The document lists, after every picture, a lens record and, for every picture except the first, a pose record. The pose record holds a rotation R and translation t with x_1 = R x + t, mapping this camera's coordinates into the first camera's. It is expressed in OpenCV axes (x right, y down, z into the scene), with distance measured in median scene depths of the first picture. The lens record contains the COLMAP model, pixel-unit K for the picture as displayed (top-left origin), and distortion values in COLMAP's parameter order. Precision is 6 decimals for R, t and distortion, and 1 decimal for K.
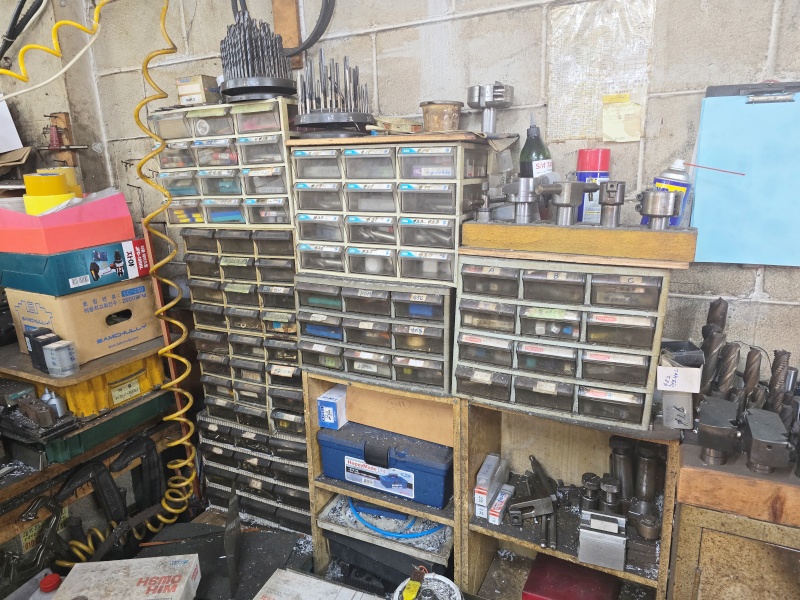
lens RADIAL K [[544.5, 0, 397.7], [0, 544.5, 307.3], [0, 0, 1]] dist [0.046585, -0.044943]
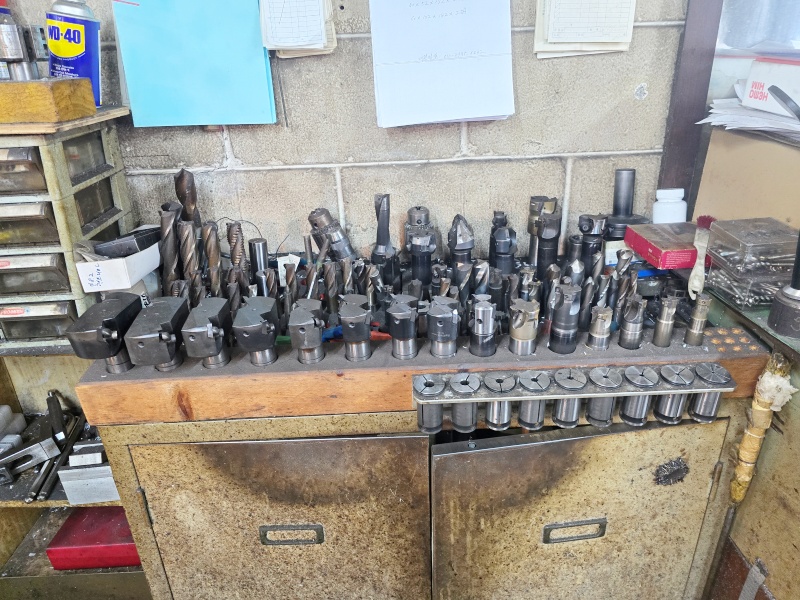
lens RADIAL K [[544.5, 0, 397.7], [0, 544.5, 307.3], [0, 0, 1]] dist [0.046585, -0.044943]
pose [[0.887024, -0.204992, 0.413722, 0.537071], [0.126192, 0.969558, 0.209842, 0.059354], [-0.444144, -0.133927, 0.885889, 0.079555]]
